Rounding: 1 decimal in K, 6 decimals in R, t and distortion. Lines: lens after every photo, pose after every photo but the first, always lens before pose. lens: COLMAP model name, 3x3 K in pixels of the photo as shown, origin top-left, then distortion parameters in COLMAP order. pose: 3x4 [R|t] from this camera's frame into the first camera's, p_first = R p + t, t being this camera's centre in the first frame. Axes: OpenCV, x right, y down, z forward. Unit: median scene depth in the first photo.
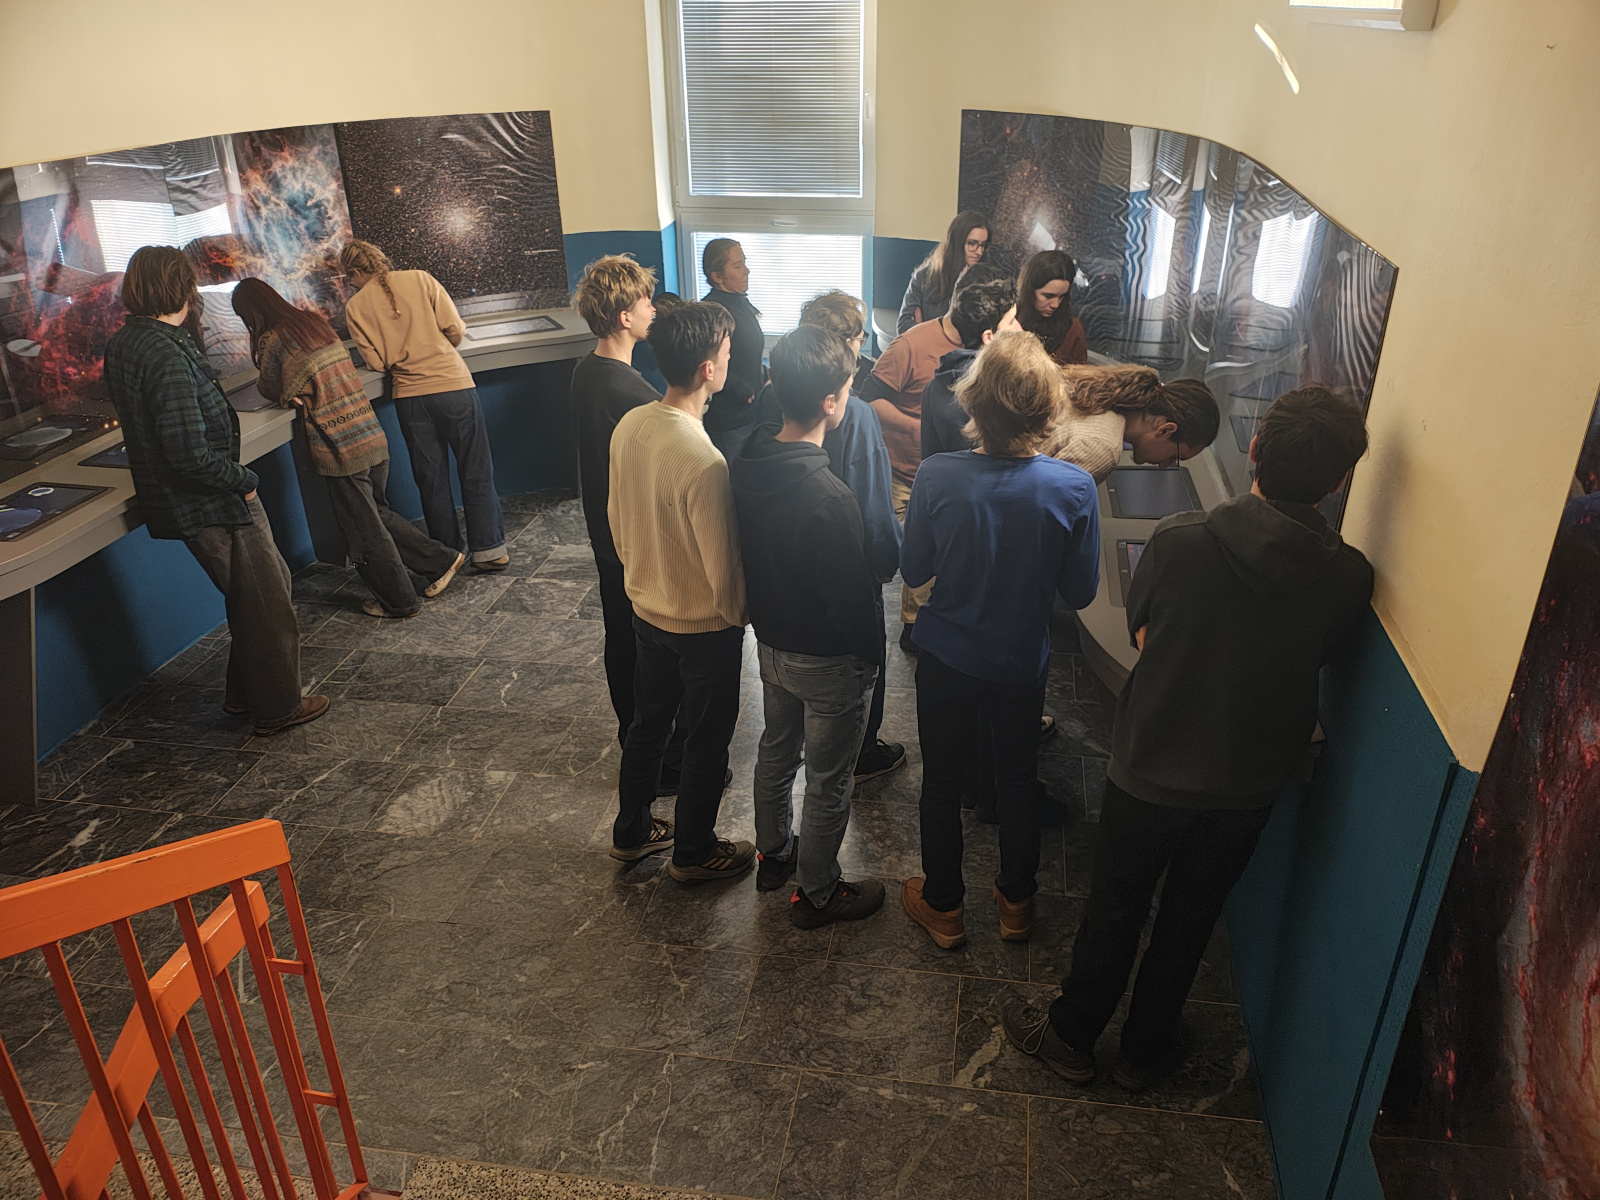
lens RADIAL K [[1164.0, 0, 828.0], [0, 1164.0, 625.6], [0, 0, 1]] dist [0.004091, -0.037395]
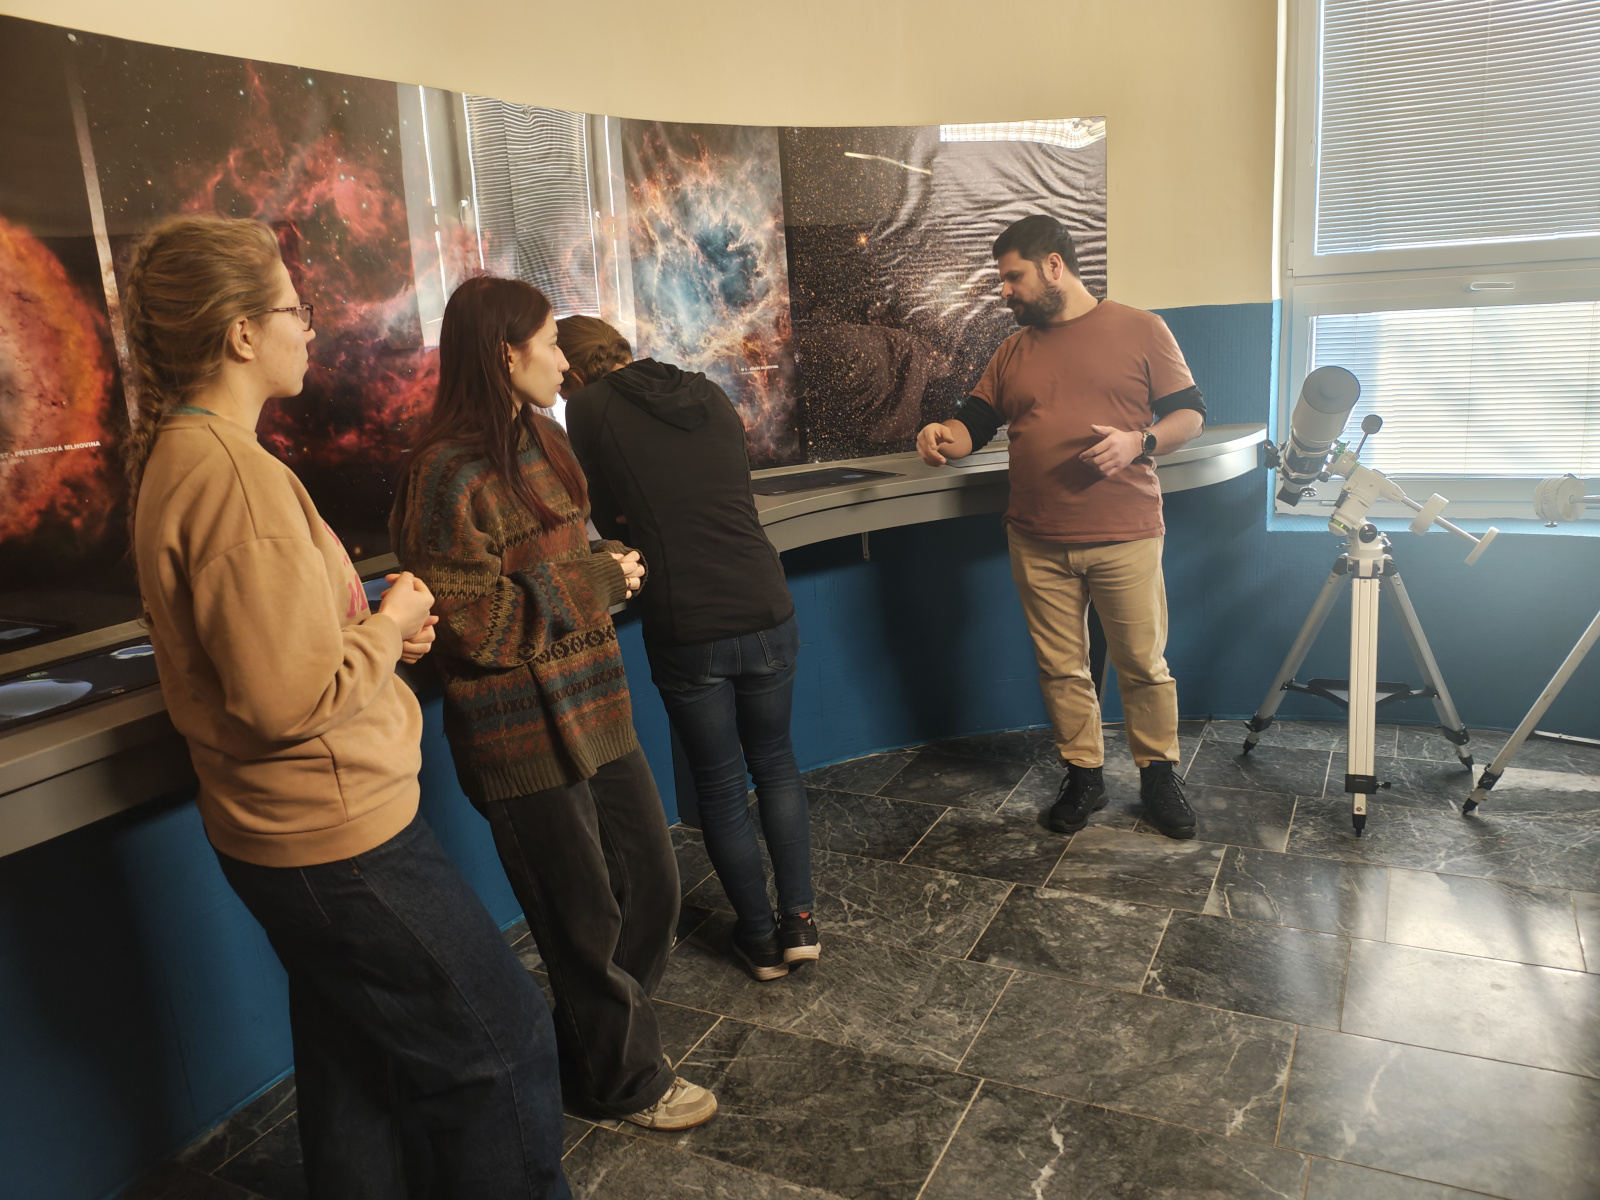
lens RADIAL K [[1164.0, 0, 808.2], [0, 1164.0, 591.9], [0, 0, 1]] dist [0.004091, -0.037395]
pose [[0.945716, 0.012266, -0.324762, -0.203765], [-0.091291, 0.969080, -0.229239, -0.043838], [0.311909, 0.246443, 0.917594, 0.489150]]
